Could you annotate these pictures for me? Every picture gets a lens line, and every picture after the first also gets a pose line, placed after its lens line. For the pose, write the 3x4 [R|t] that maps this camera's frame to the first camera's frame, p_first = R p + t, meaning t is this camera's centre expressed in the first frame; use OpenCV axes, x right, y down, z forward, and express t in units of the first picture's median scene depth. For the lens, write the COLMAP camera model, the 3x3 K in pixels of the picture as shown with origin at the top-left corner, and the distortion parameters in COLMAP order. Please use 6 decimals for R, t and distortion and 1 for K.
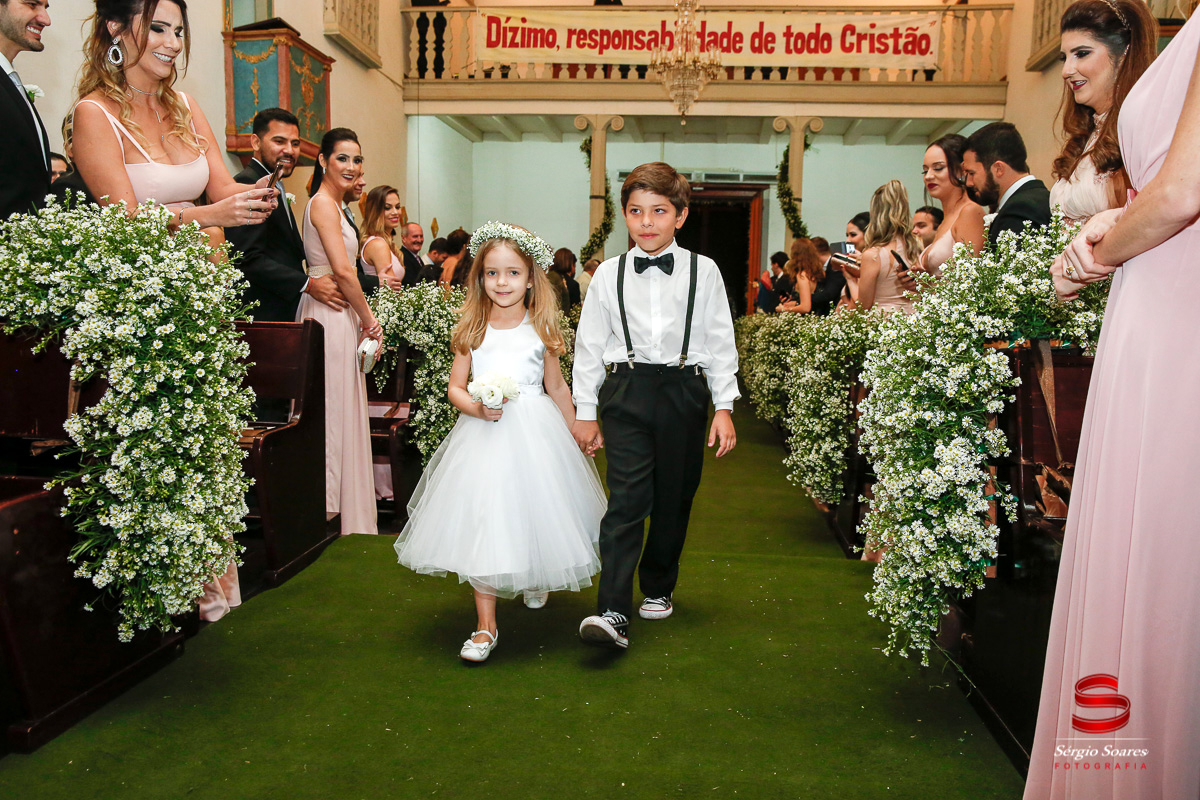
lens RADIAL K [[992.5, 0, 594.2], [0, 992.5, 402.5], [0, 0, 1]] dist [-0.042889, 0.024374]
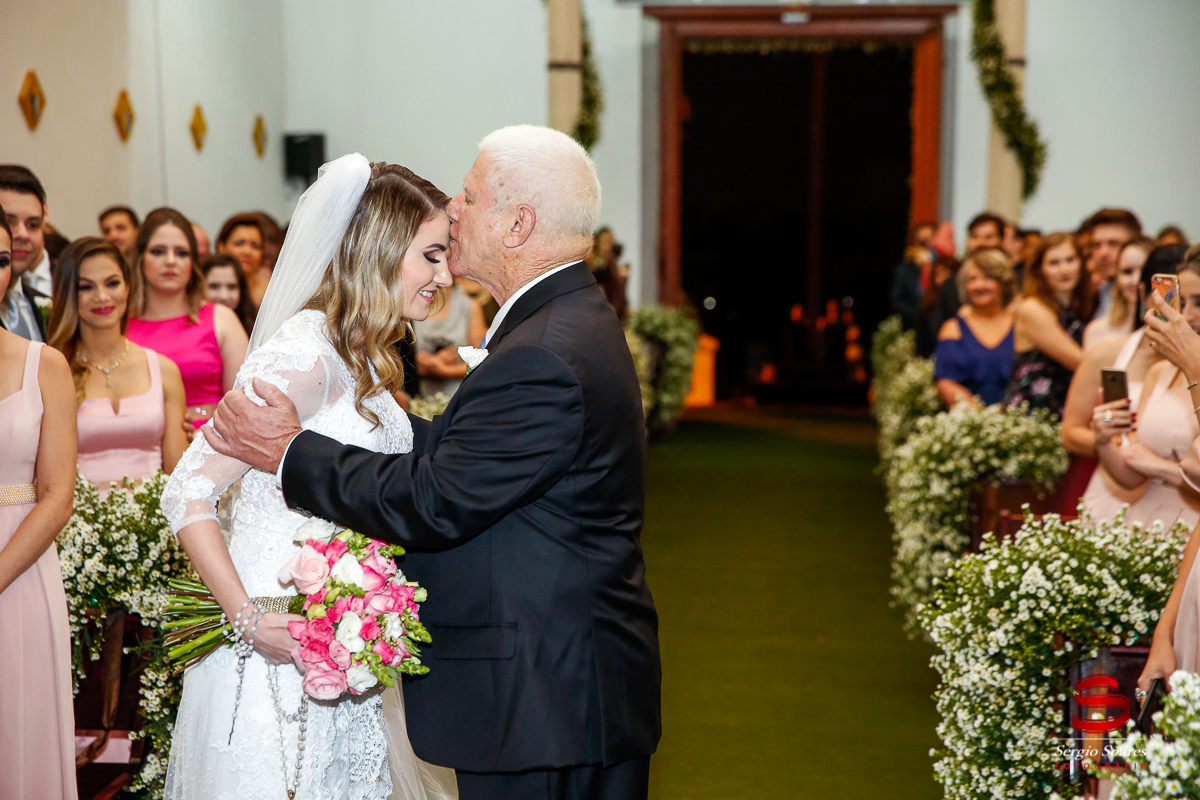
lens RADIAL K [[2285.5, 0, 589.7], [0, 2285.5, 406.8], [0, 0, 1]] dist [0.239503, 0.000000]
pose [[0.999824, -0.018733, 0.000846, 0.016341], [0.018735, 0.999822, -0.002278, -0.075449], [-0.000803, 0.002294, 0.999997, -0.048257]]
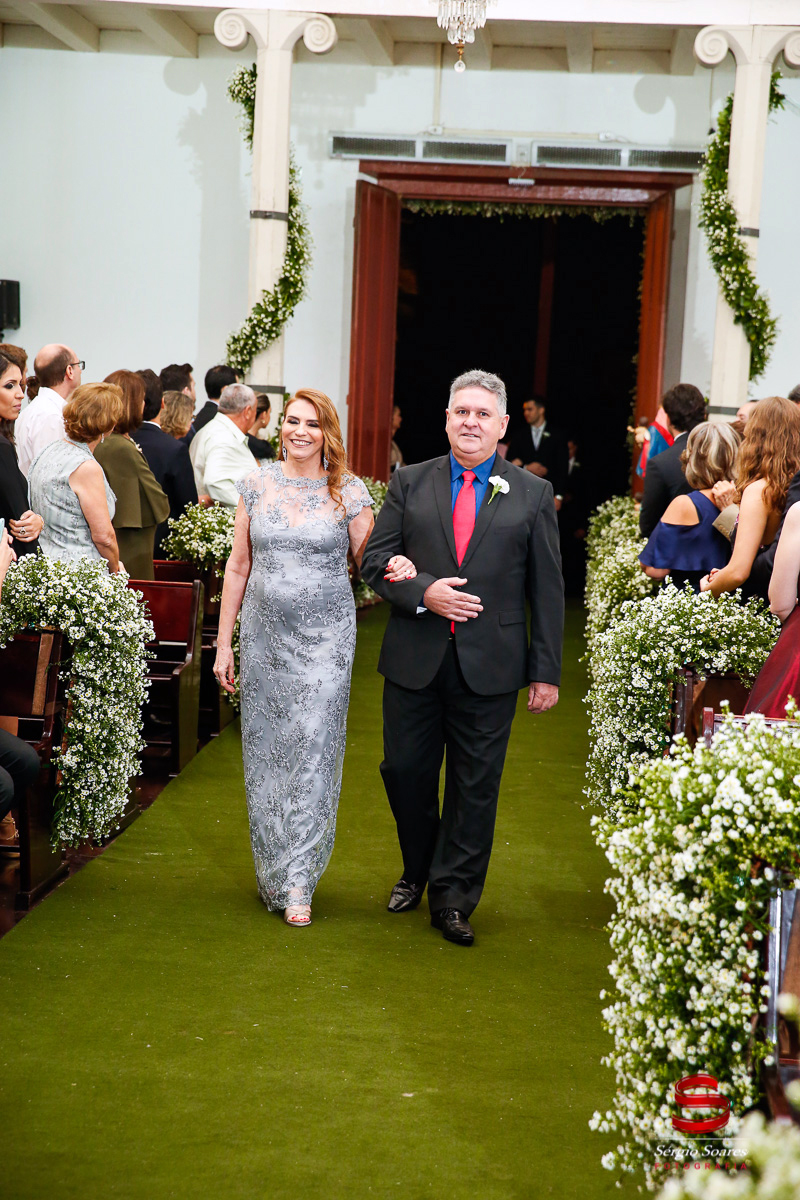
lens RADIAL K [[2285.5, 0, 408.0], [0, 2285.5, 605.4], [0, 0, 1]] dist [0.239503, 0.000000]
pose [[0.999067, 0.018116, 0.039198, 0.039166], [-0.018286, 0.999825, 0.003981, -0.071141], [-0.039119, -0.004694, 0.999224, 0.048171]]
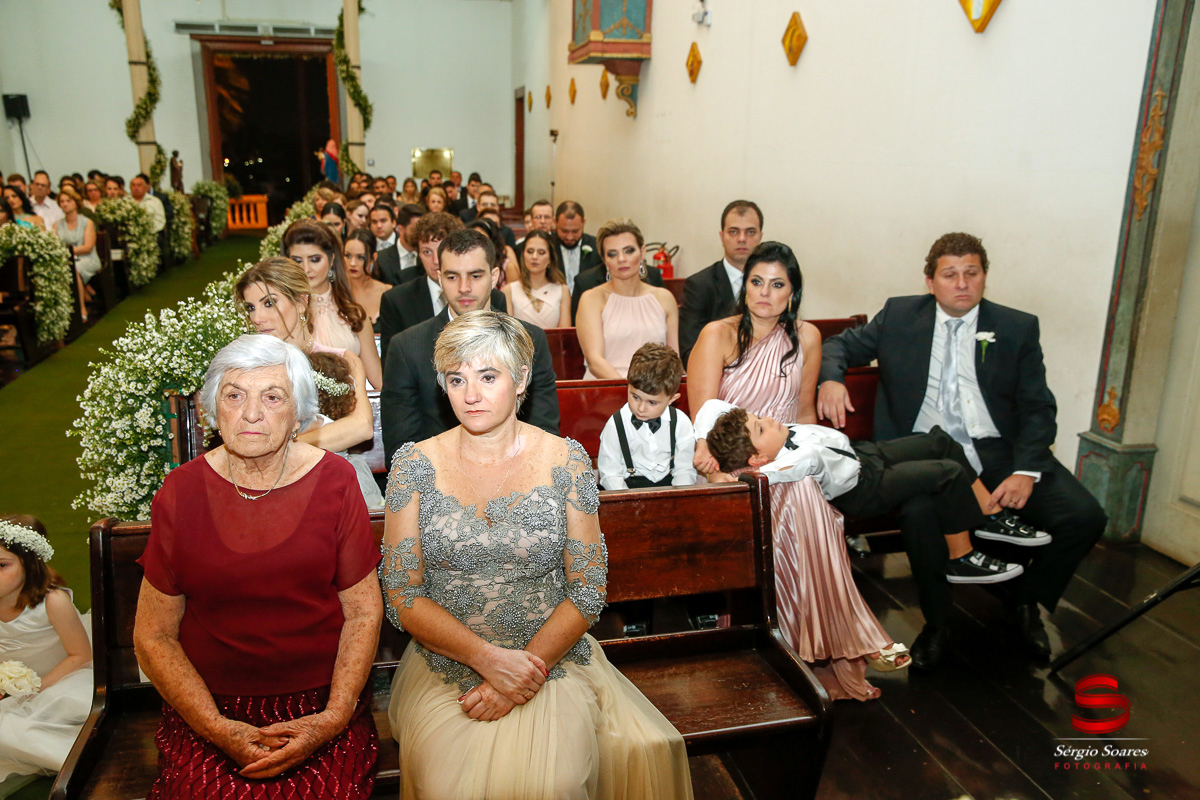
lens RADIAL K [[1029.0, 0, 621.8], [0, 1029.0, 426.3], [0, 0, 1]] dist [-0.085629, 0.119458]
pose [[0.940673, -0.106666, 0.322113, 0.129455], [0.042582, 0.978910, 0.199807, -0.065543], [-0.336632, -0.174237, 0.925376, -0.130056]]
